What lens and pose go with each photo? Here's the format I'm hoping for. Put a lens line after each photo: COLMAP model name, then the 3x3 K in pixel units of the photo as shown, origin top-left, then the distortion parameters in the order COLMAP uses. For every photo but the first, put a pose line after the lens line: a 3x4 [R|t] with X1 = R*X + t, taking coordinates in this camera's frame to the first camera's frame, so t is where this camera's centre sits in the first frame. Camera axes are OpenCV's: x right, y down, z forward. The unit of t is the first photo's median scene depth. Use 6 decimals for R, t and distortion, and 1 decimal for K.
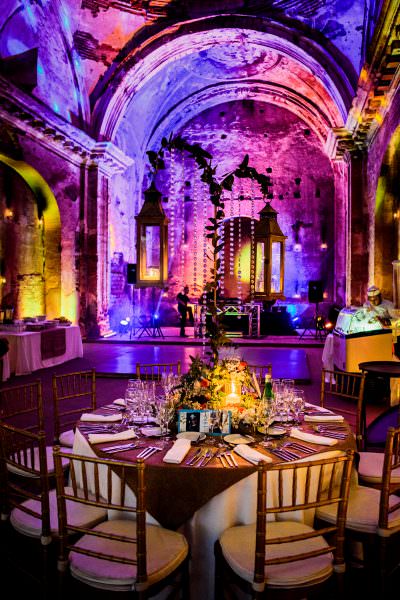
lens RADIAL K [[471.5, 0, 199.9], [0, 471.5, 300.2], [0, 0, 1]] dist [-0.050578, 0.005135]
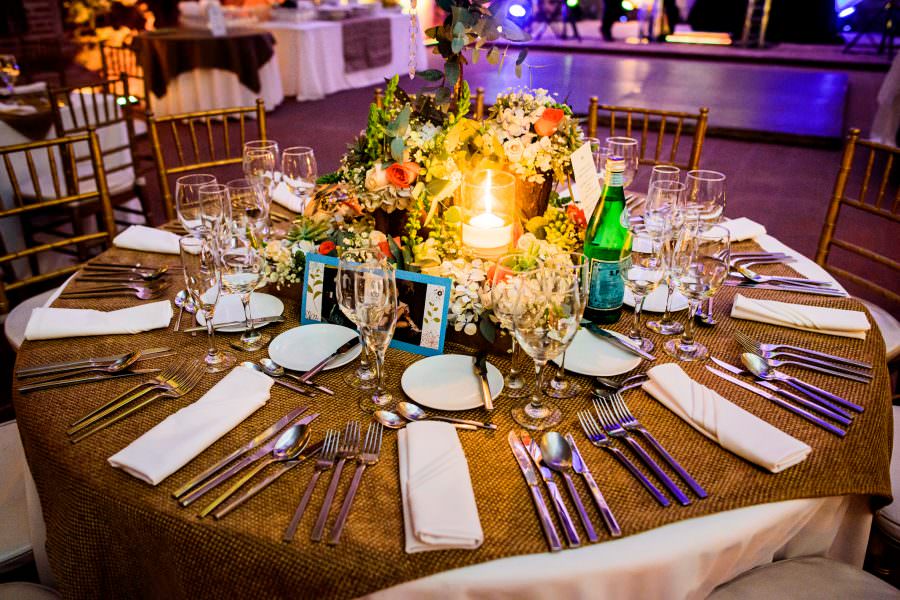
lens RADIAL K [[707.2, 0, 449.9], [0, 707.2, 301.0], [0, 0, 1]] dist [-0.050578, 0.005135]
pose [[0.956113, 0.123247, -0.265815, 0.049823], [0.000059, 0.907146, 0.420816, 0.015797], [0.292997, -0.402364, 0.867327, 0.161707]]
